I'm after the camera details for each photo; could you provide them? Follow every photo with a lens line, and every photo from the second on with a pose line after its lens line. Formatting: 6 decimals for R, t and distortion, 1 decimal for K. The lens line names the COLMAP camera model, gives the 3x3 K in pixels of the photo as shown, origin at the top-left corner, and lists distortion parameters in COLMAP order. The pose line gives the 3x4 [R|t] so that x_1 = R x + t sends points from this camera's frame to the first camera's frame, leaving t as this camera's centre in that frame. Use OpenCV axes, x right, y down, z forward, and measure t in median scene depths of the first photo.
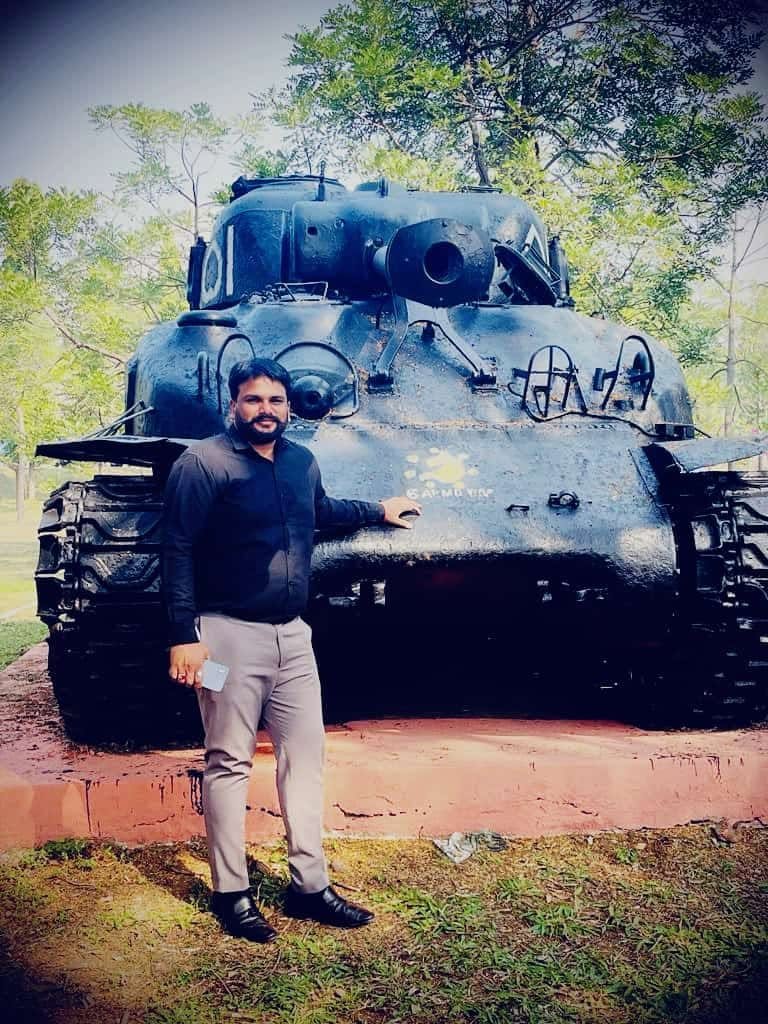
lens RADIAL K [[776.6, 0, 387.0], [0, 776.6, 515.1], [0, 0, 1]] dist [-0.026620, 0.010703]
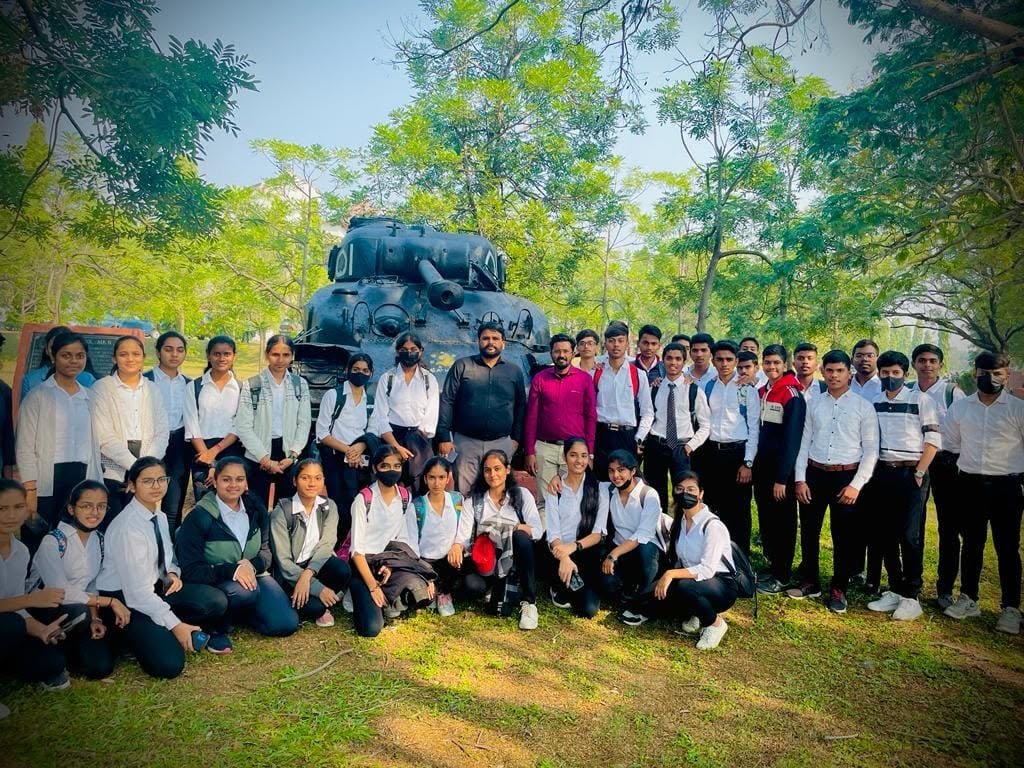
lens RADIAL K [[776.6, 0, 514.2], [0, 776.6, 387.3], [0, 0, 1]] dist [-0.026620, 0.010703]
pose [[0.986243, 0.030004, 0.162559, -0.102981], [-0.032058, 0.999436, 0.010024, -0.006025], [-0.162166, -0.015097, 0.986648, -1.359824]]
